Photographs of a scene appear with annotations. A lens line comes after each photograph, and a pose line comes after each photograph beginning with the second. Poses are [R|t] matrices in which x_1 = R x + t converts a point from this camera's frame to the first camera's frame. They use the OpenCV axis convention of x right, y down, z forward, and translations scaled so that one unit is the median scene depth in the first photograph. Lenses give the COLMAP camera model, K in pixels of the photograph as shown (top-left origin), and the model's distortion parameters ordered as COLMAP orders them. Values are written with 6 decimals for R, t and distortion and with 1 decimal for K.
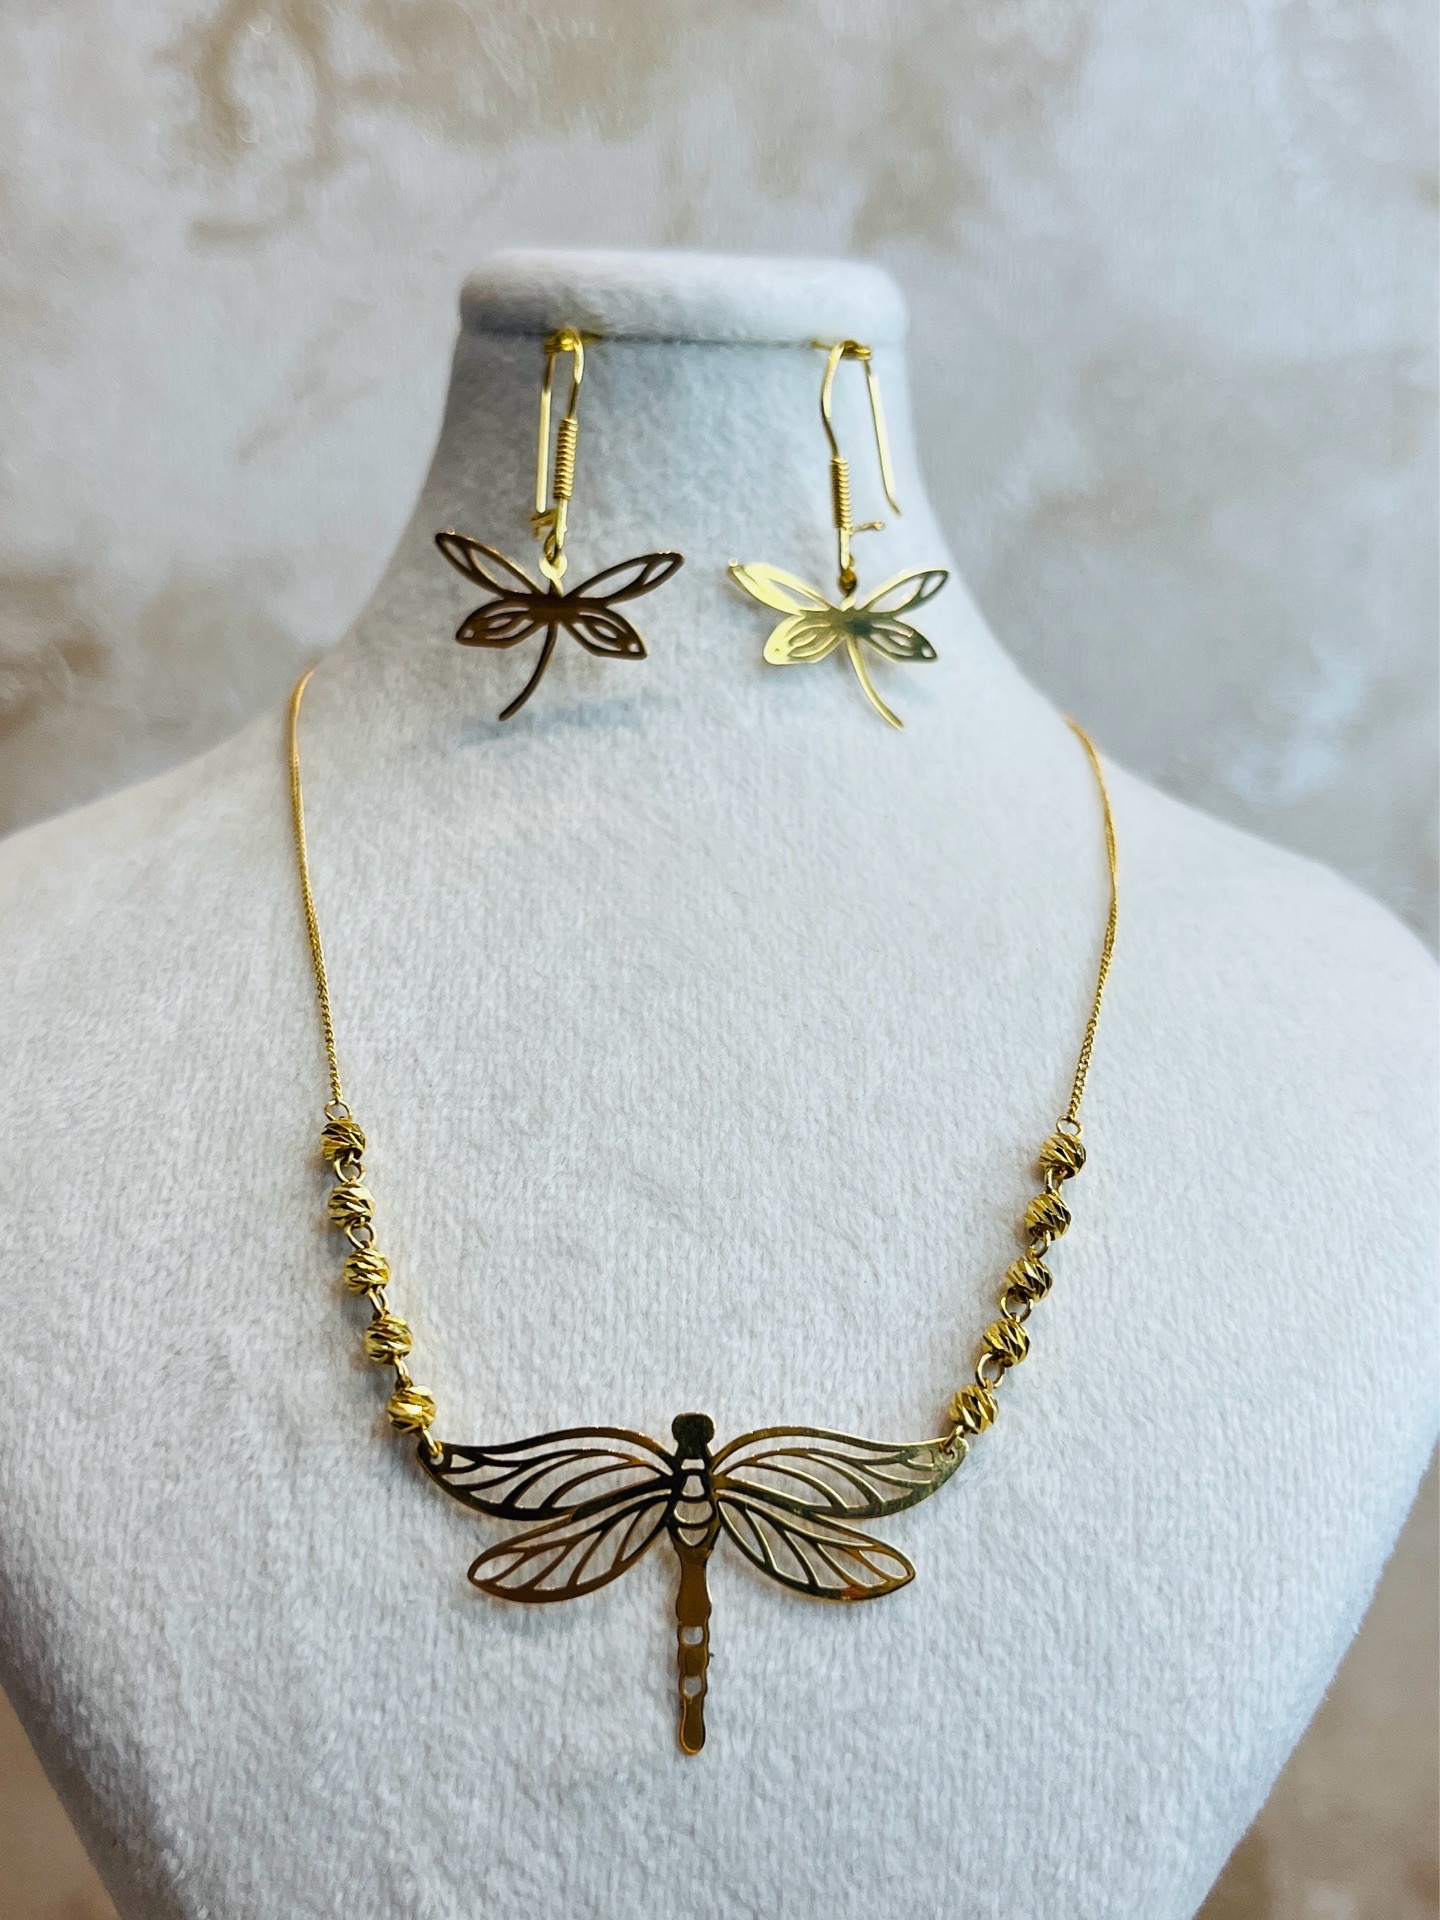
lens RADIAL K [[1560.4, 0, 726.2], [0, 1560.4, 966.0], [0, 0, 1]] dist [-0.000064, -0.005532]
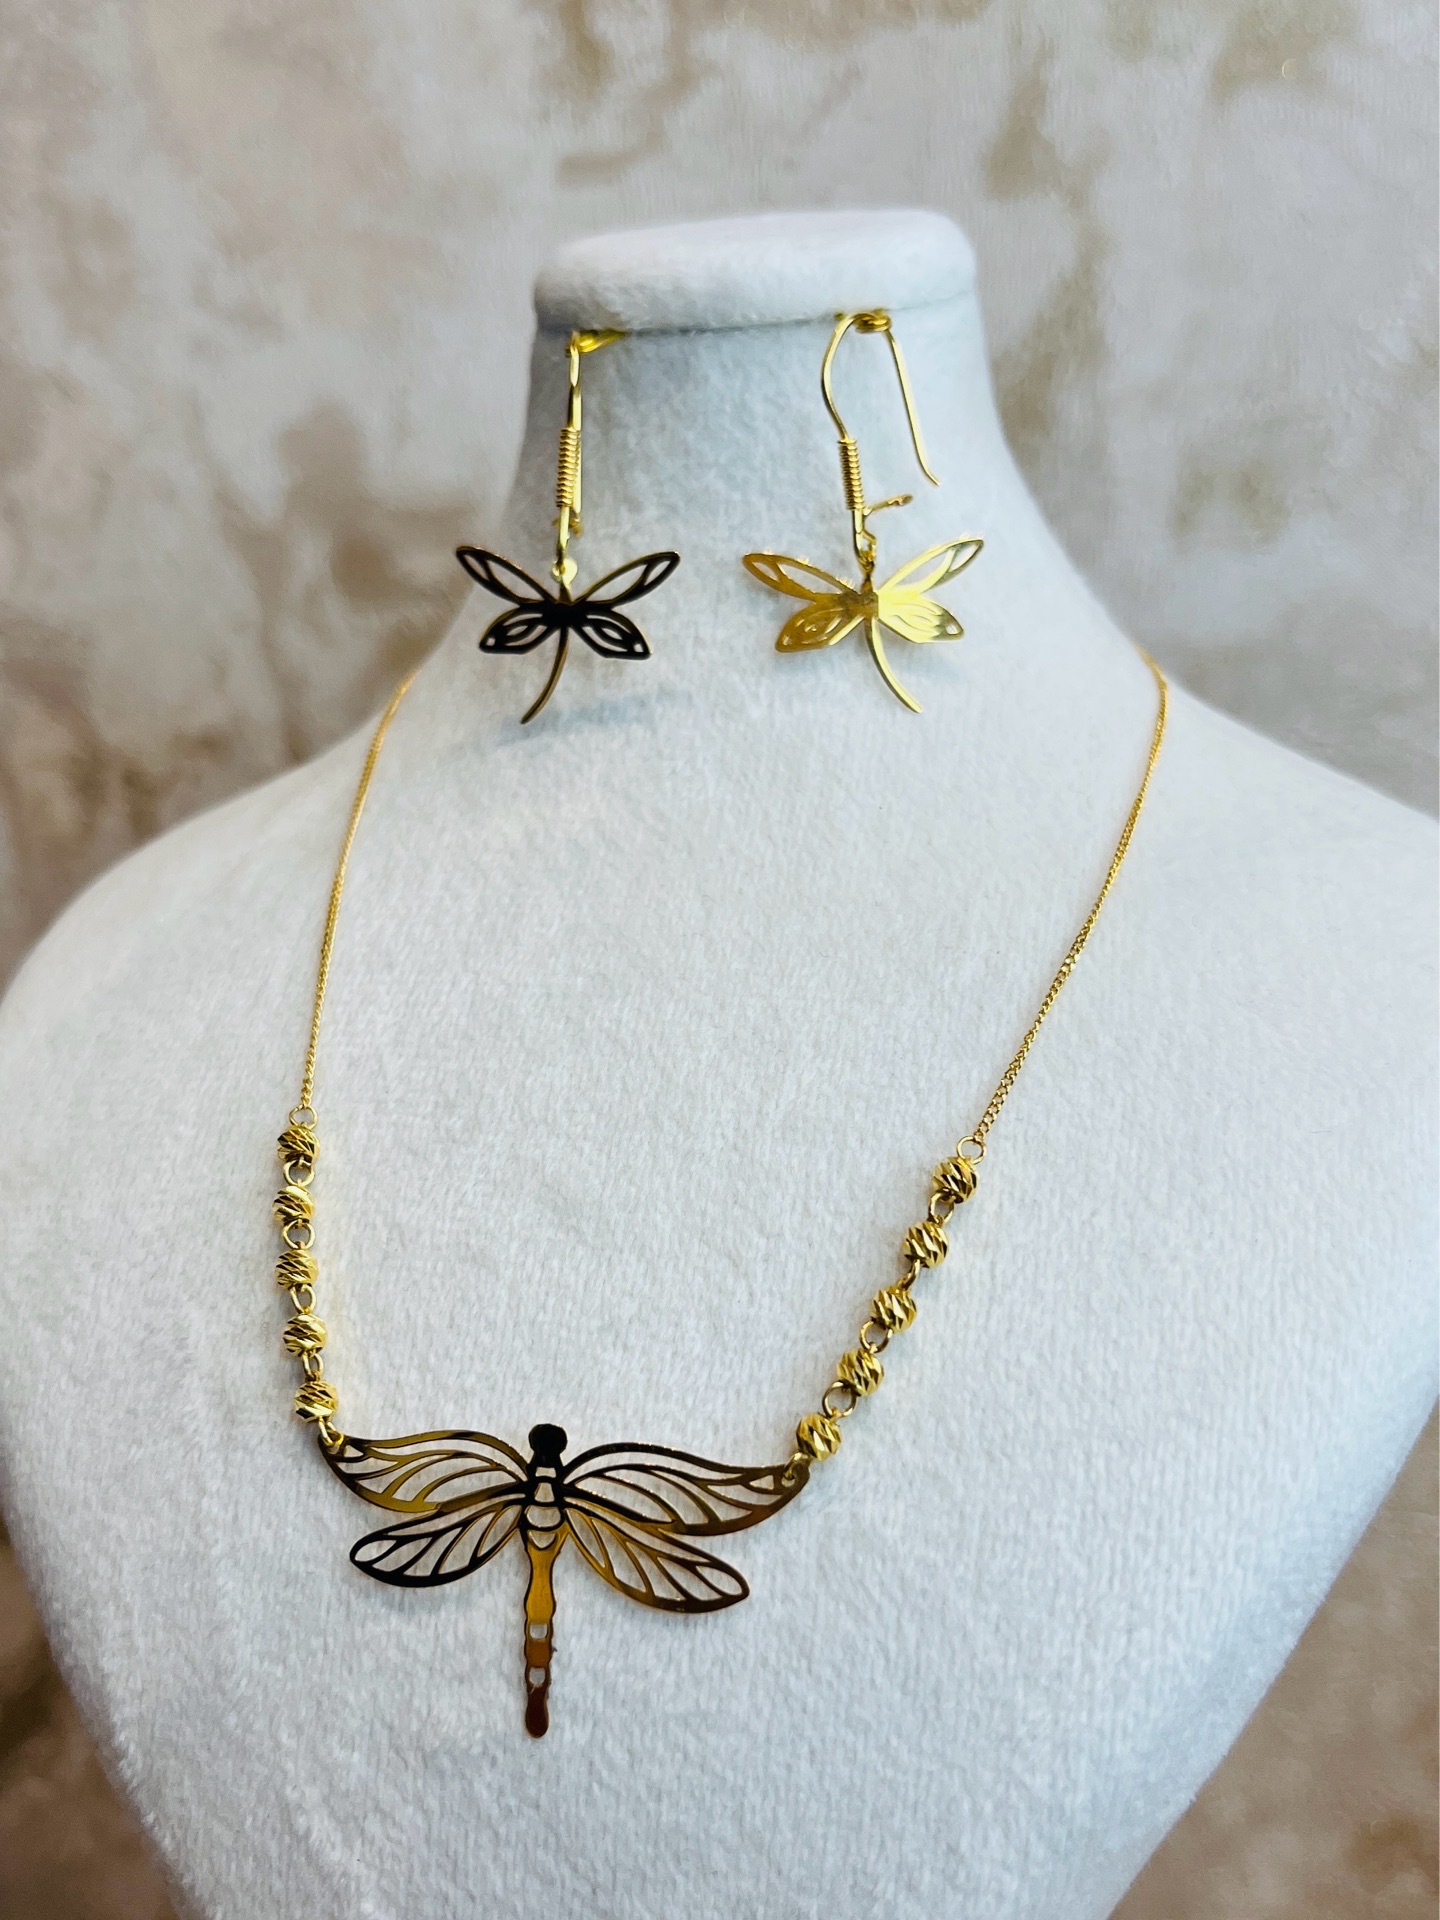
lens RADIAL K [[1492.3, 0, 732.2], [0, 1492.3, 965.0], [0, 0, 1]] dist [-0.002460, -0.000071]
pose [[0.972949, -0.001026, -0.231017, 0.311133], [0.018277, 0.997197, 0.072550, -0.089936], [0.230295, -0.074810, 0.970241, 0.060597]]
